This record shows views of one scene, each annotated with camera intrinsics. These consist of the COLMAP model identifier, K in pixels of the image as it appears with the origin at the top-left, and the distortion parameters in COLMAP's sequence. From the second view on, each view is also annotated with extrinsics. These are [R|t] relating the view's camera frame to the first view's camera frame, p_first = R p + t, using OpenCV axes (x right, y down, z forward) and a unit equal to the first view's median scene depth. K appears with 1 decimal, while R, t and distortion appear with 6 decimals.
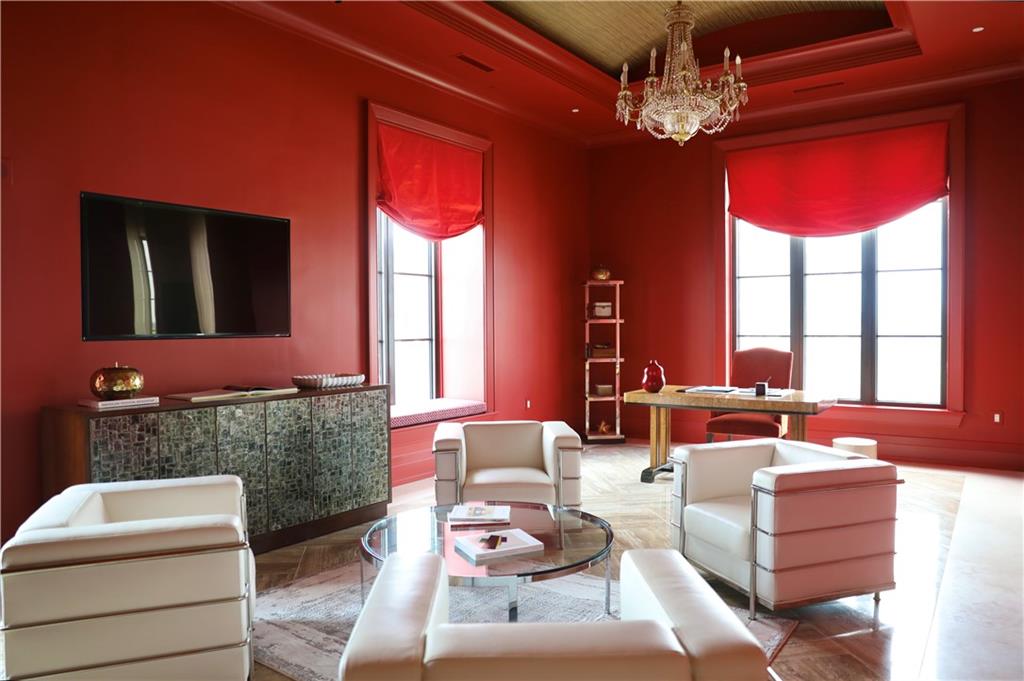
lens RADIAL K [[699.5, 0, 512.0], [0, 699.5, 340.5], [0, 0, 1]] dist [-0.109451, 0.092055]
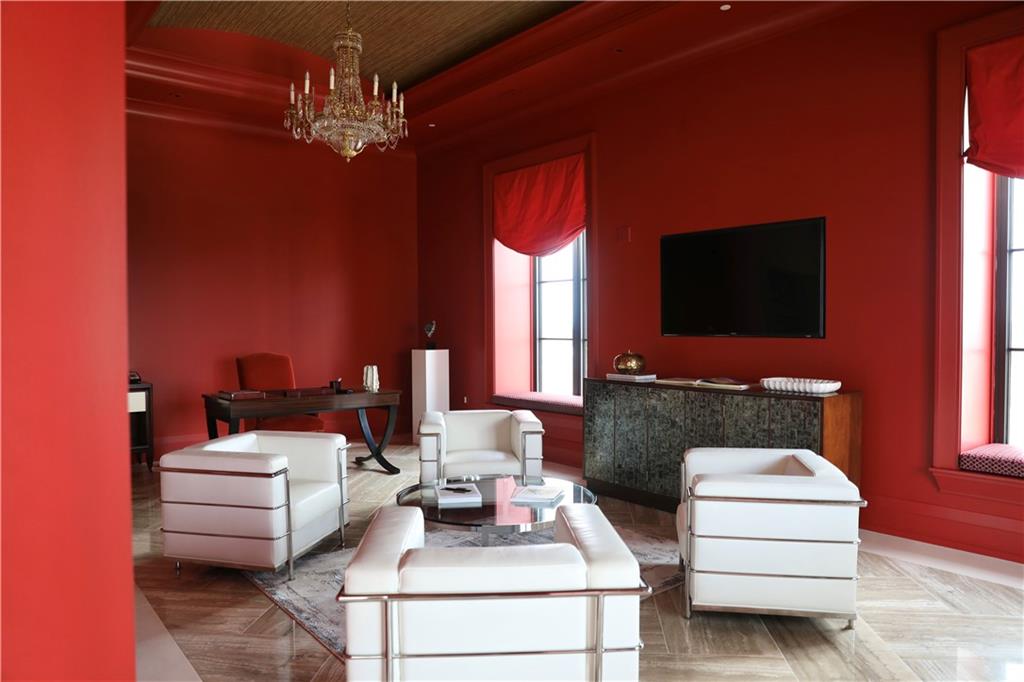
lens RADIAL K [[699.5, 0, 512.0], [0, 699.5, 341.0], [0, 0, 1]] dist [-0.109451, 0.092055]
pose [[-0.258851, 0.031720, -0.965396, 0.850235], [-0.016860, 0.999160, 0.037350, -0.035784], [0.965770, 0.025945, -0.258098, 0.985431]]
